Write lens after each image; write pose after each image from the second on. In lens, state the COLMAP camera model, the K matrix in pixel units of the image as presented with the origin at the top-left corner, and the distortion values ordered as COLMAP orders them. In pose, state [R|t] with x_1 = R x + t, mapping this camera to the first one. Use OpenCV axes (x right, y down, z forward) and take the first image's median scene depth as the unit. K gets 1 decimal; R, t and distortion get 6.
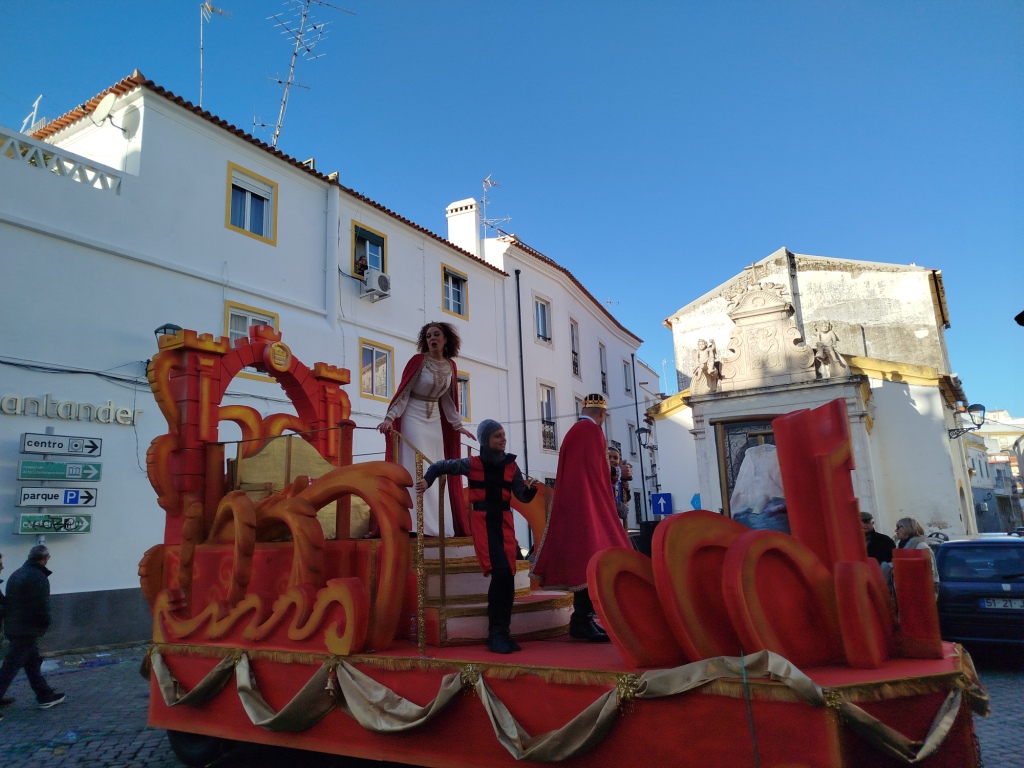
lens RADIAL K [[734.4, 0, 516.0], [0, 734.4, 384.5], [0, 0, 1]] dist [-0.009147, 0.031237]
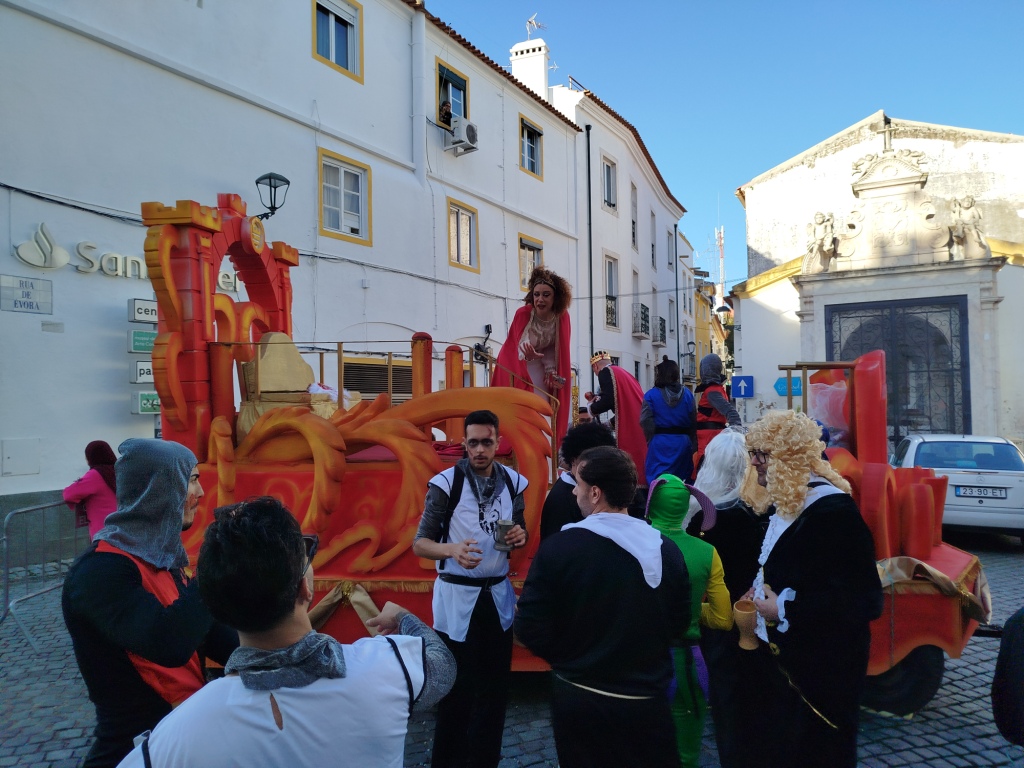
lens RADIAL K [[734.4, 0, 506.2], [0, 734.4, 383.2], [0, 0, 1]] dist [-0.009147, 0.031237]
pose [[0.999140, 0.027096, 0.031400, -0.156934], [-0.032228, 0.983762, 0.176562, -0.001138], [-0.026106, -0.177422, 0.983789, 0.079474]]
